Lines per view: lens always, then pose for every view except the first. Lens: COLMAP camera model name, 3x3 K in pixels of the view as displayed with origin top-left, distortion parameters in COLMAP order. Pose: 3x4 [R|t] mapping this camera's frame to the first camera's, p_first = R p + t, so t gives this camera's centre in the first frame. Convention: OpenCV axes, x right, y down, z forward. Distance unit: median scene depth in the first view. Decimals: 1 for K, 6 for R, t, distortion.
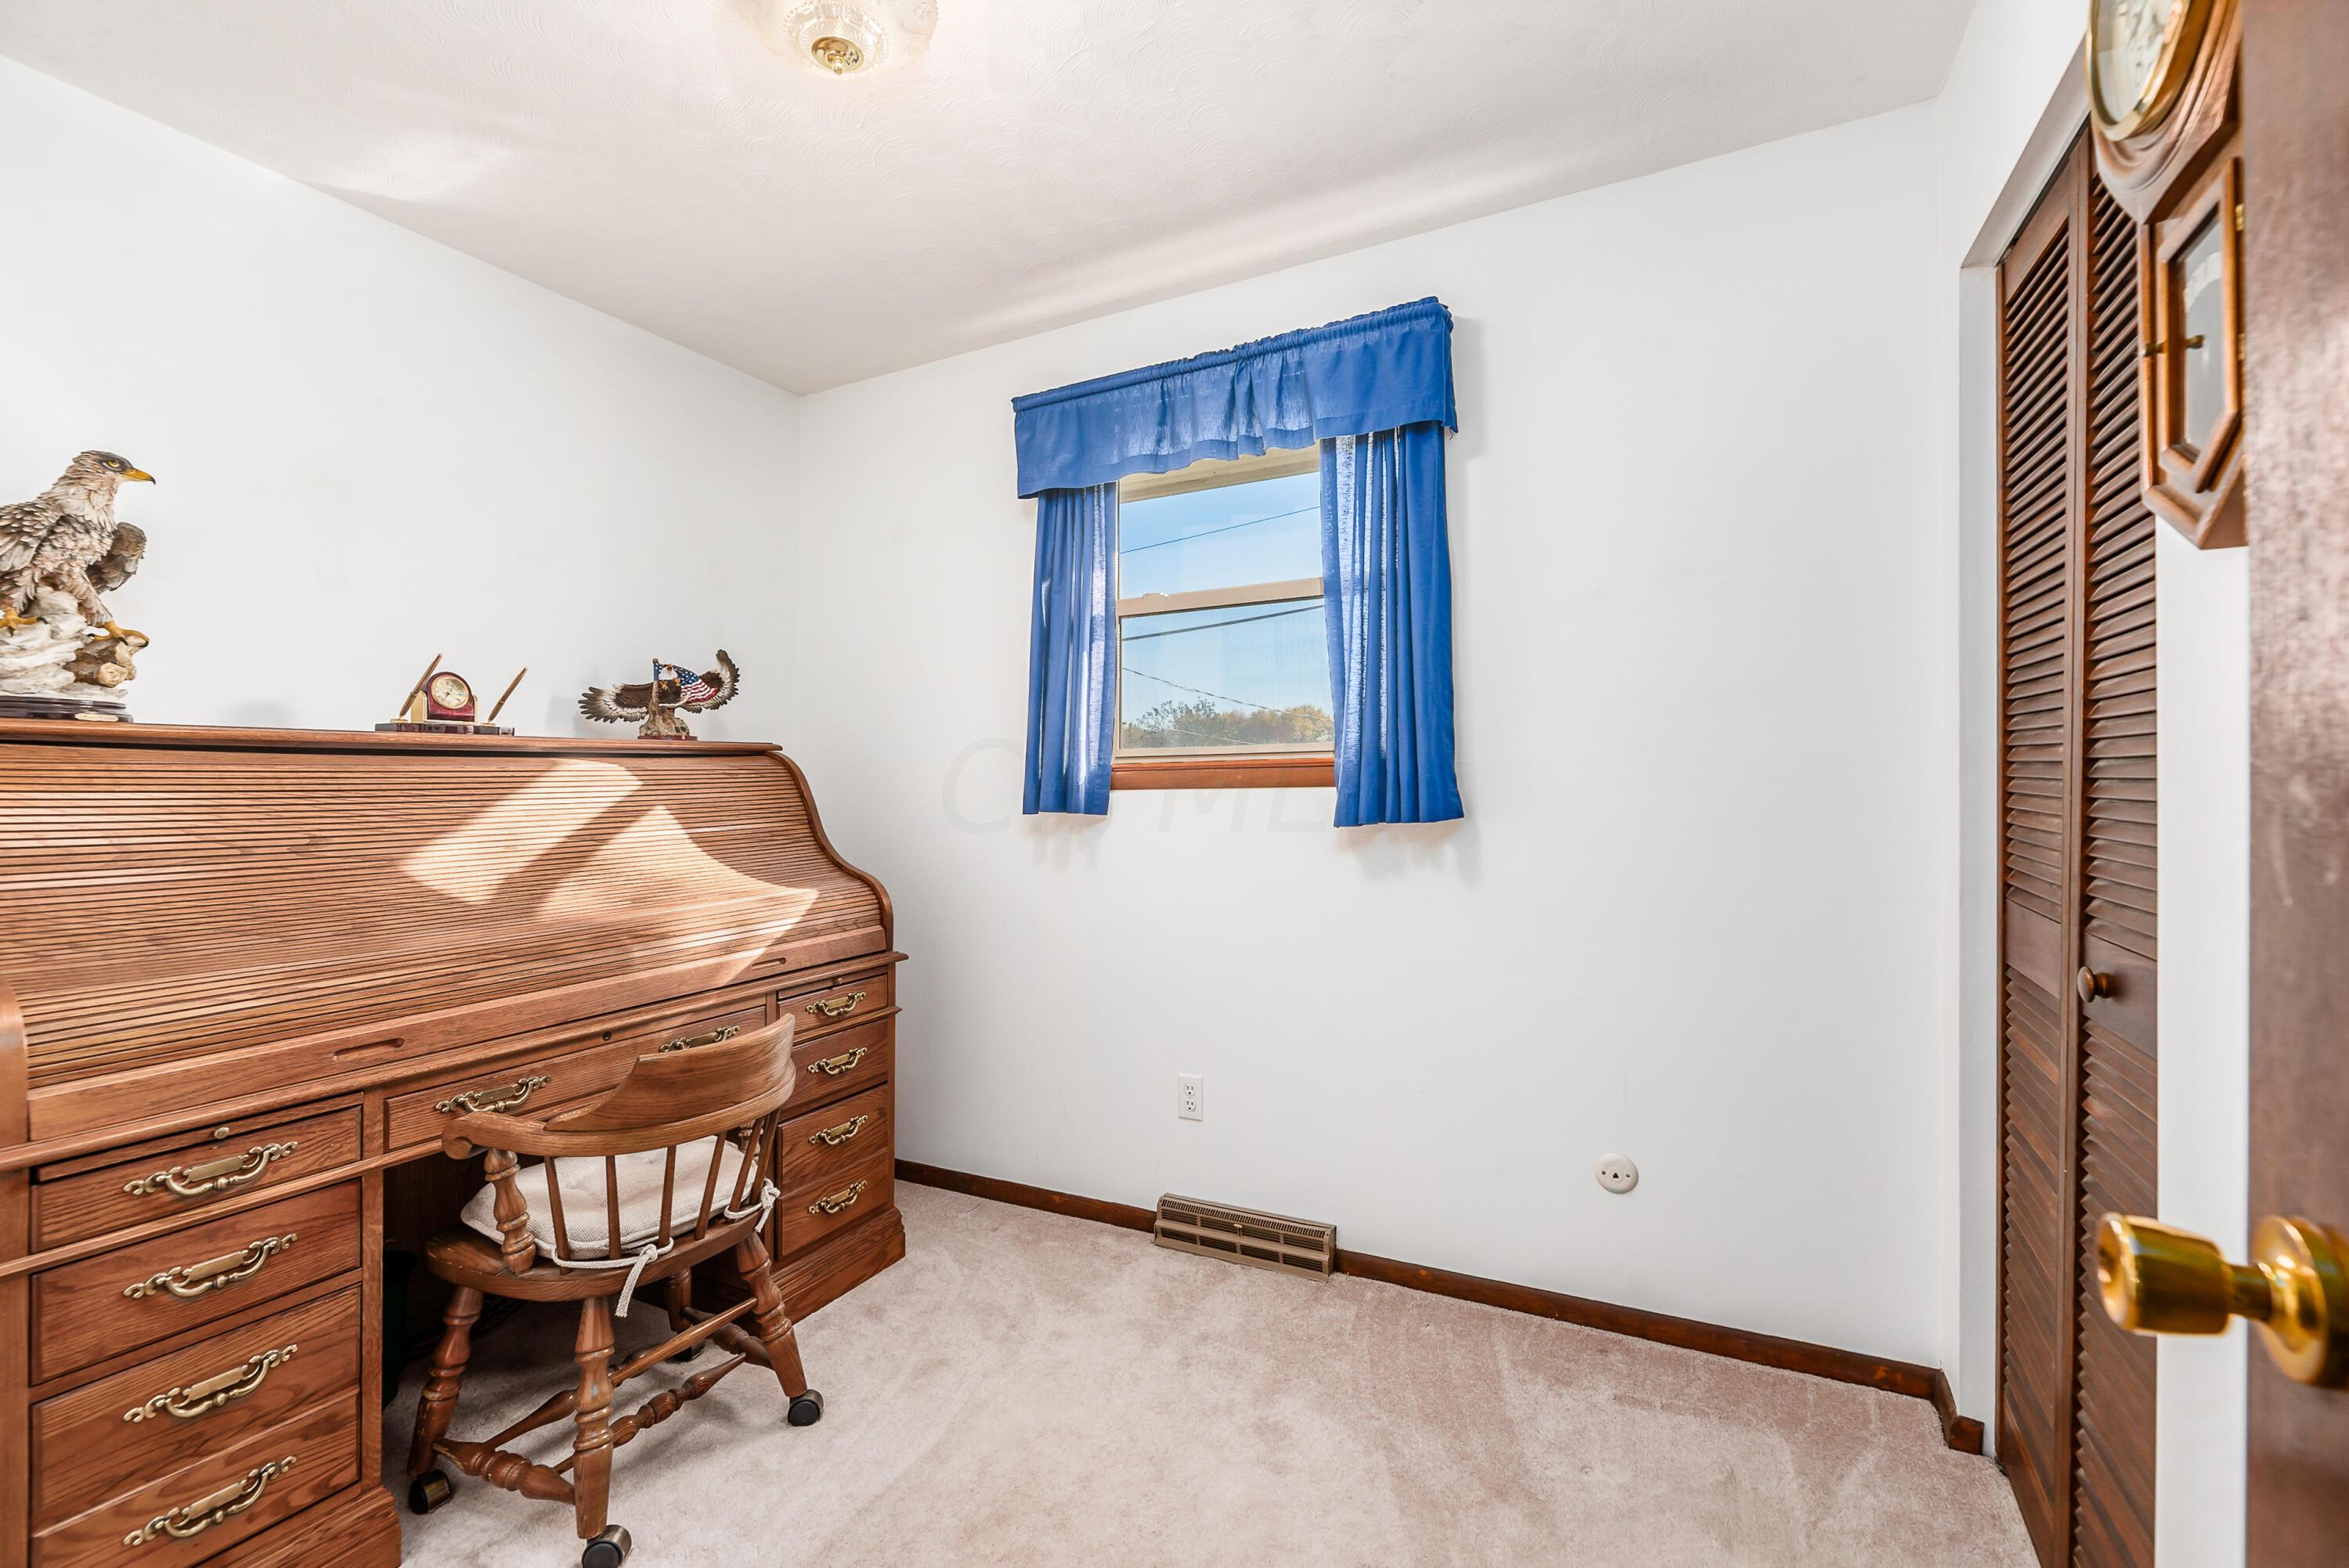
lens RADIAL K [[985.8, 0, 1174.5], [0, 985.8, 784.0], [0, 0, 1]] dist [0.001057, 0.000413]
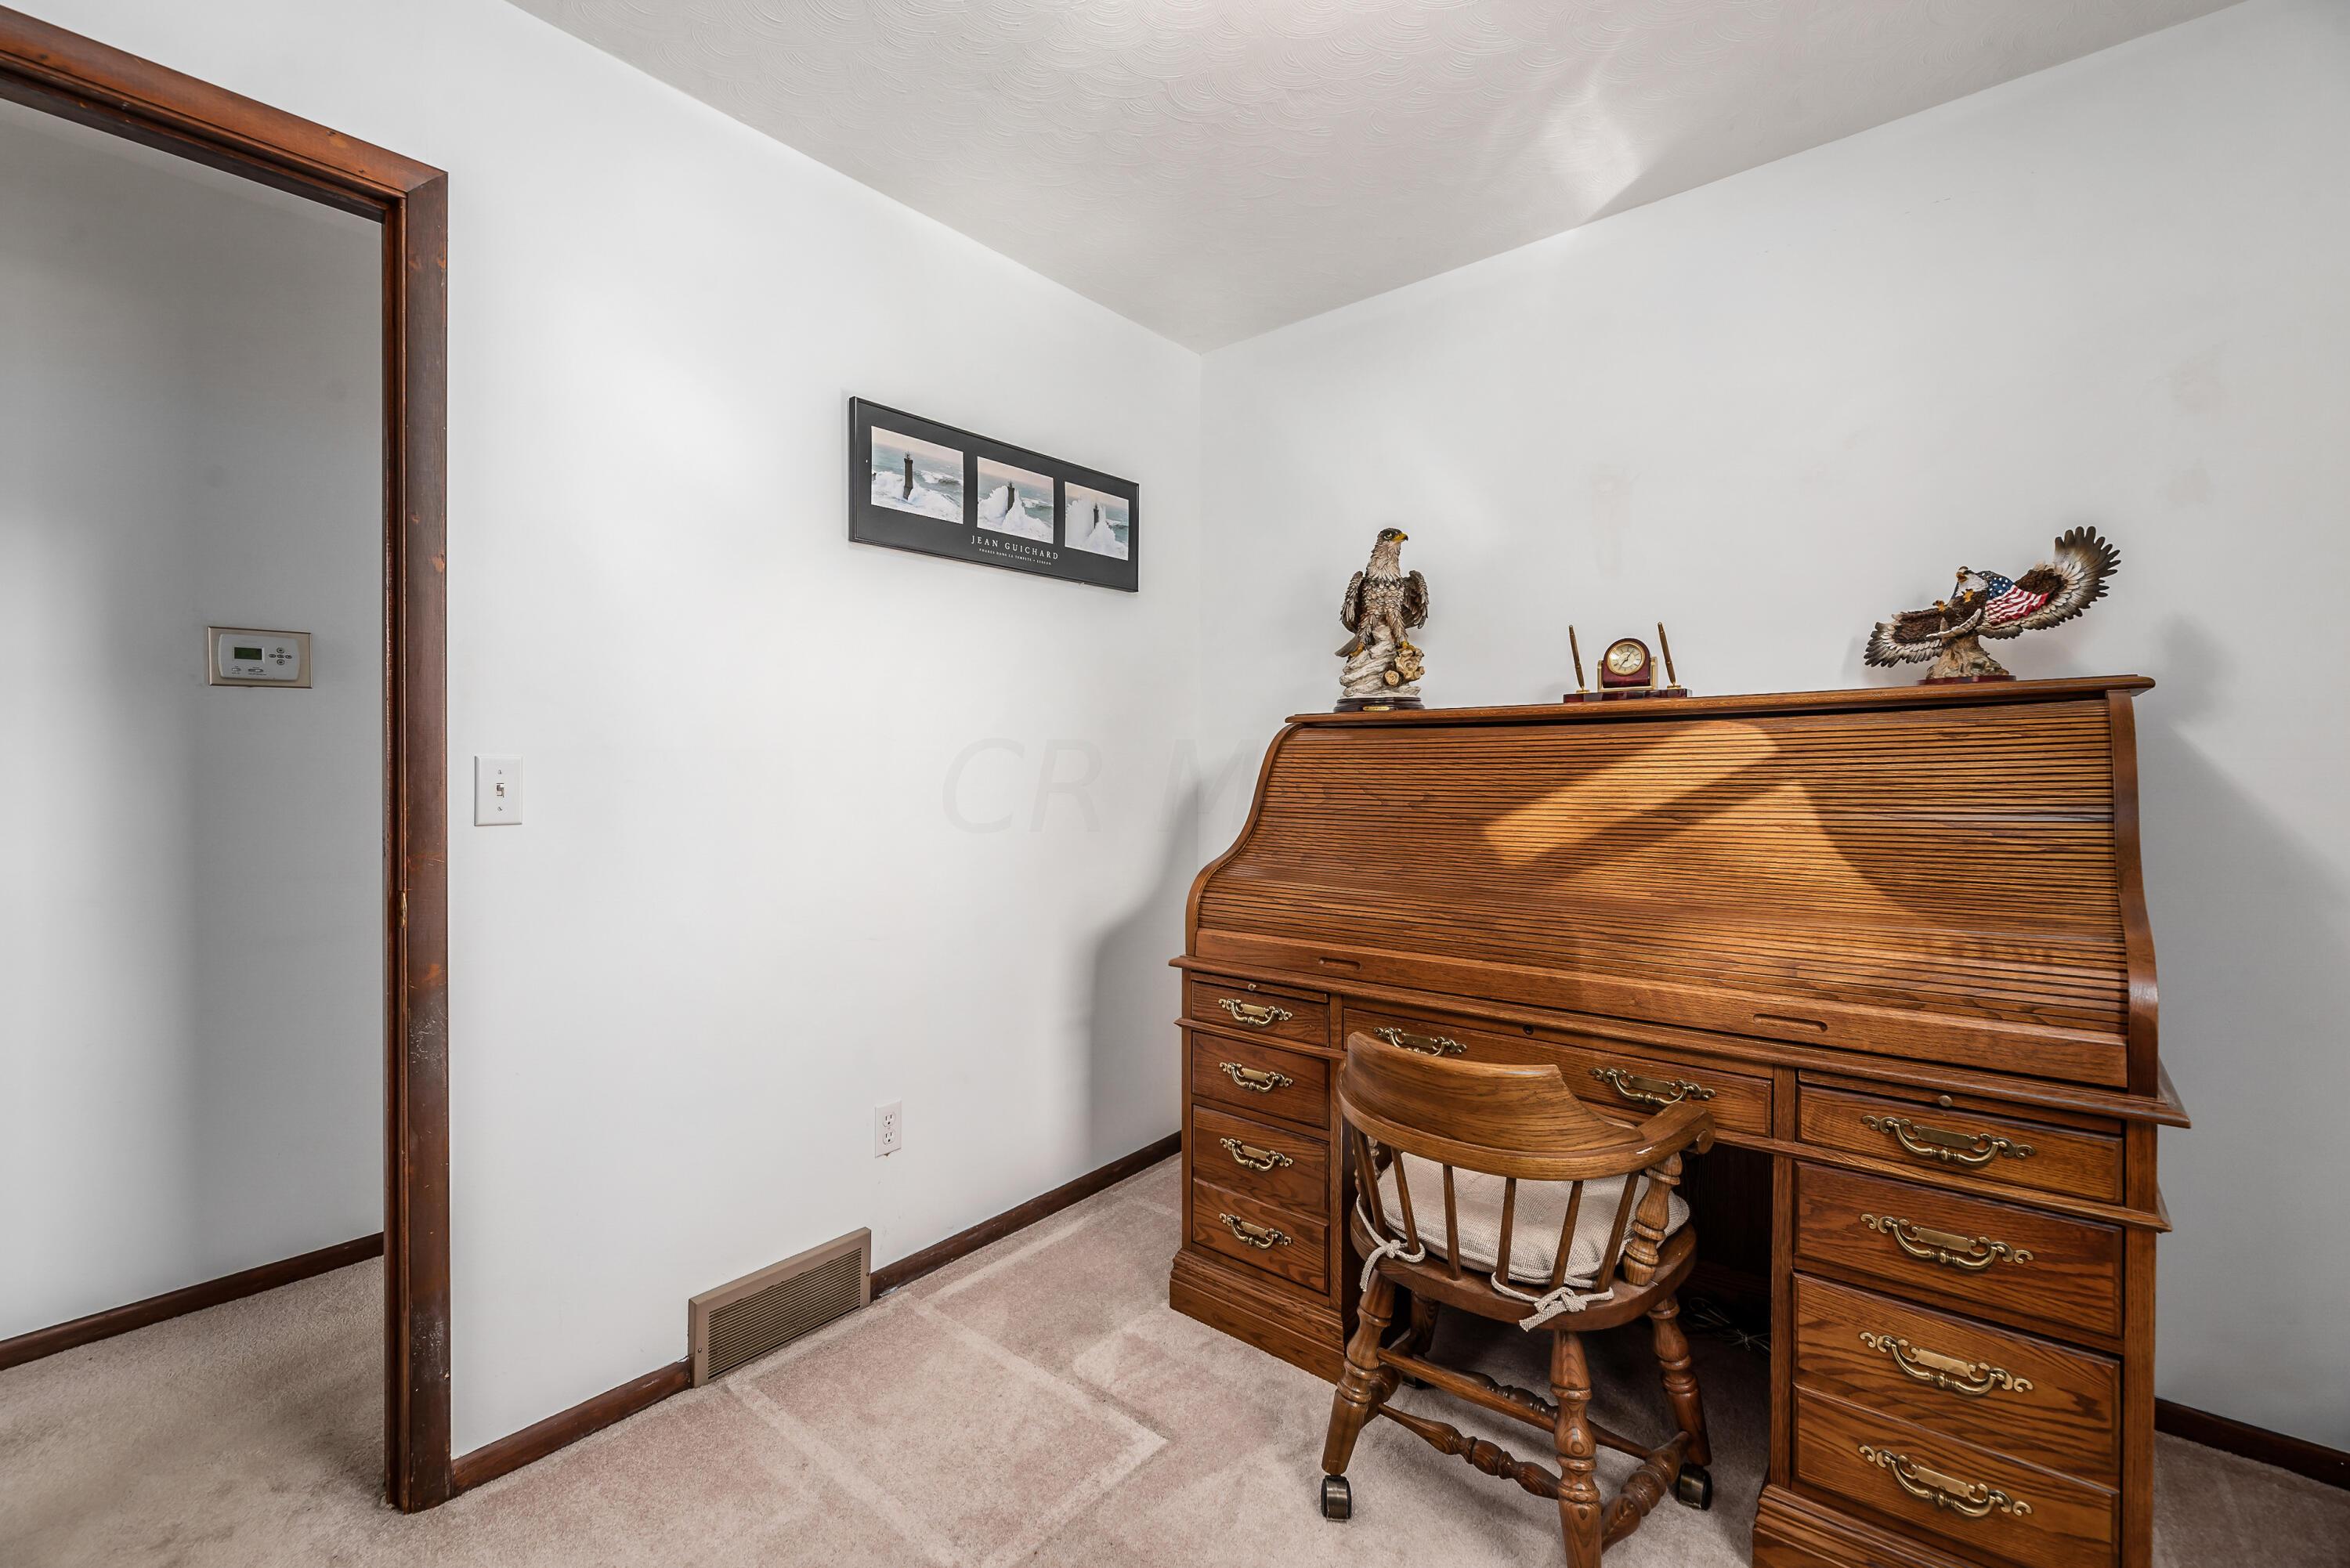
lens RADIAL K [[1018.0, 0, 1169.1], [0, 1018.0, 746.8], [0, 0, 1]] dist [-0.001098, -0.000135]
pose [[-0.221507, -0.002455, -0.975156, 0.397456], [0.008438, 0.999955, -0.004434, -0.004120], [0.975122, -0.009211, -0.221476, 0.848340]]
